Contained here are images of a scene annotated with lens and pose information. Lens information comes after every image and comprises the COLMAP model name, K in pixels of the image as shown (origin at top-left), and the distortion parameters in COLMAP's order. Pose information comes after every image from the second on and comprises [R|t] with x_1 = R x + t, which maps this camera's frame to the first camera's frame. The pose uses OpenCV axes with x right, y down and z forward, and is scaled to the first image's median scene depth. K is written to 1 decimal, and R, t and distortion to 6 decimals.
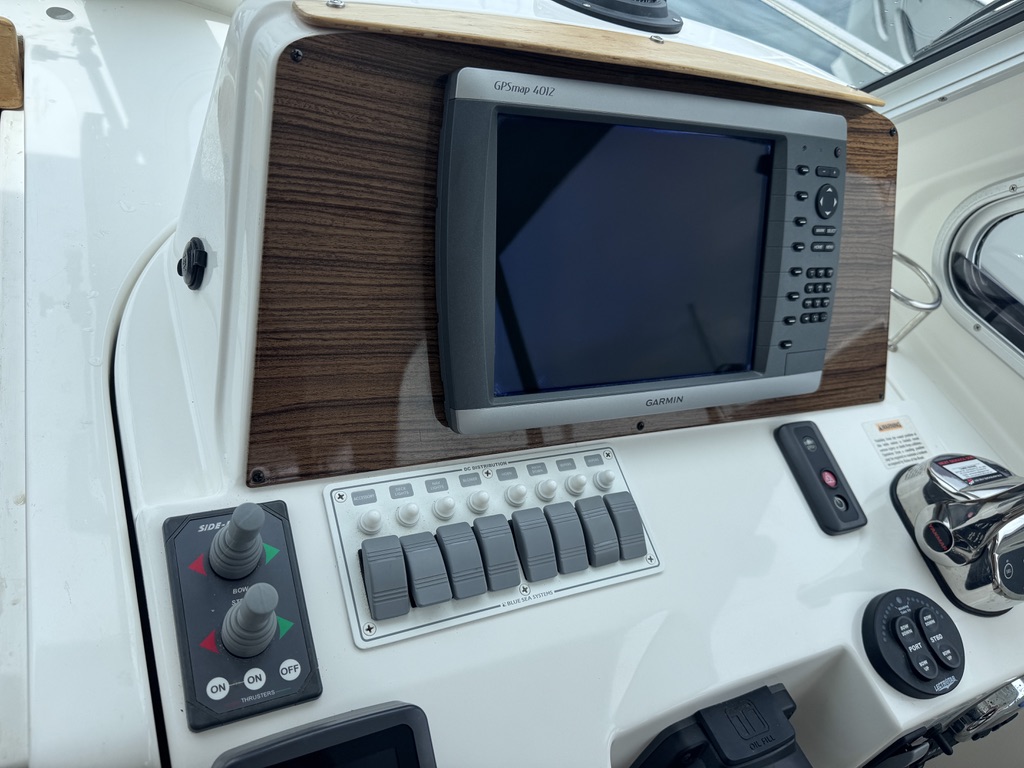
lens RADIAL K [[736.0, 0, 513.1], [0, 736.0, 396.1], [0, 0, 1]] dist [0.033556, -0.055638]
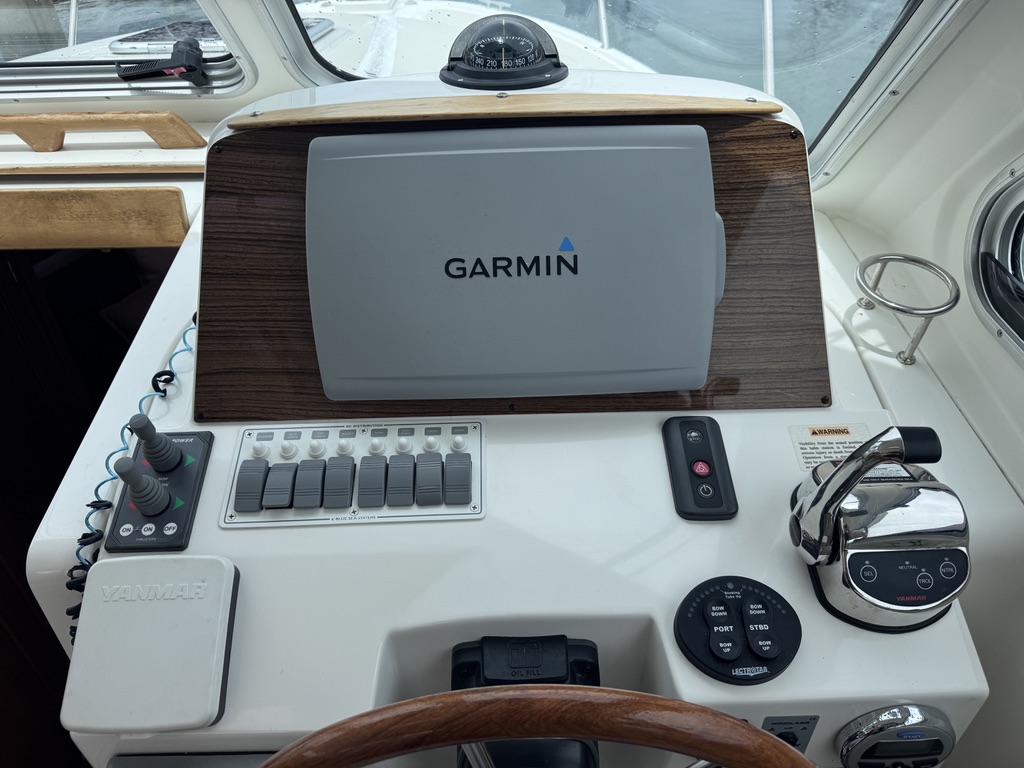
lens RADIAL K [[731.1, 0, 515.2], [0, 731.1, 400.0], [0, 0, 1]] dist [0.034234, -0.052324]
pose [[0.878046, 0.006791, -0.478528, 0.926080], [-0.060916, 0.993352, -0.097677, 0.178969], [0.474684, 0.114914, 0.872623, -0.031614]]
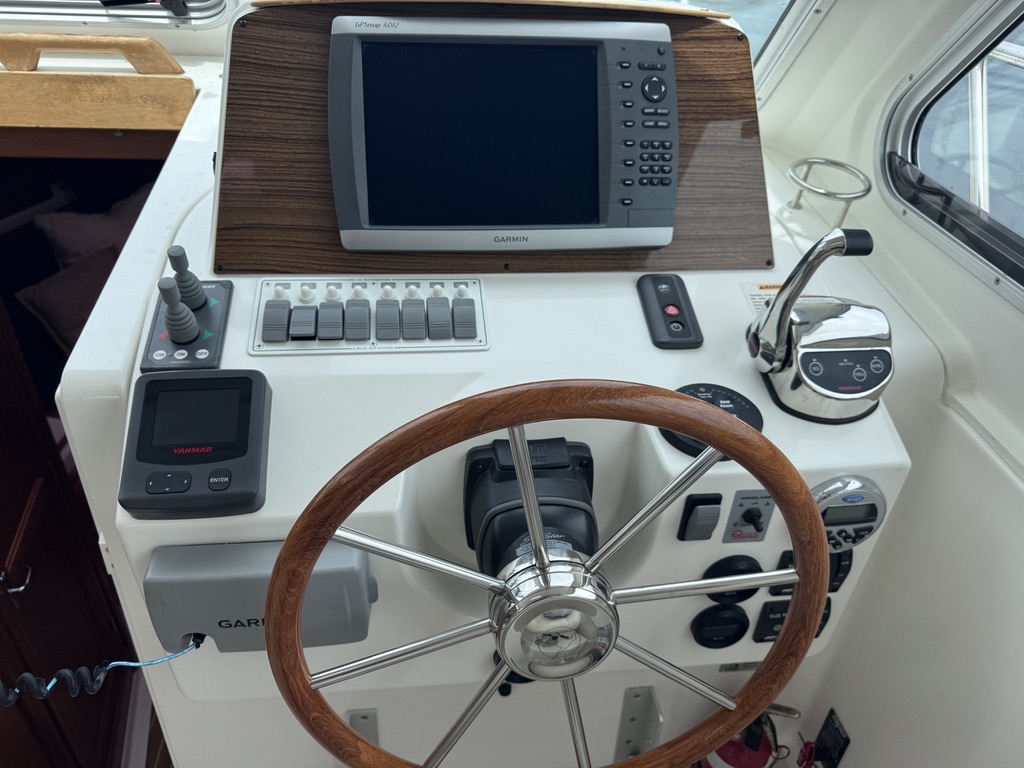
lens RADIAL K [[736.0, 0, 513.1], [0, 736.0, 396.1], [0, 0, 1]] dist [0.033556, -0.055638]
pose [[0.928282, -0.017772, -0.371452, 0.848950], [-0.039781, 0.988380, -0.146706, 0.589643], [0.369743, 0.150962, 0.916788, -0.235300]]
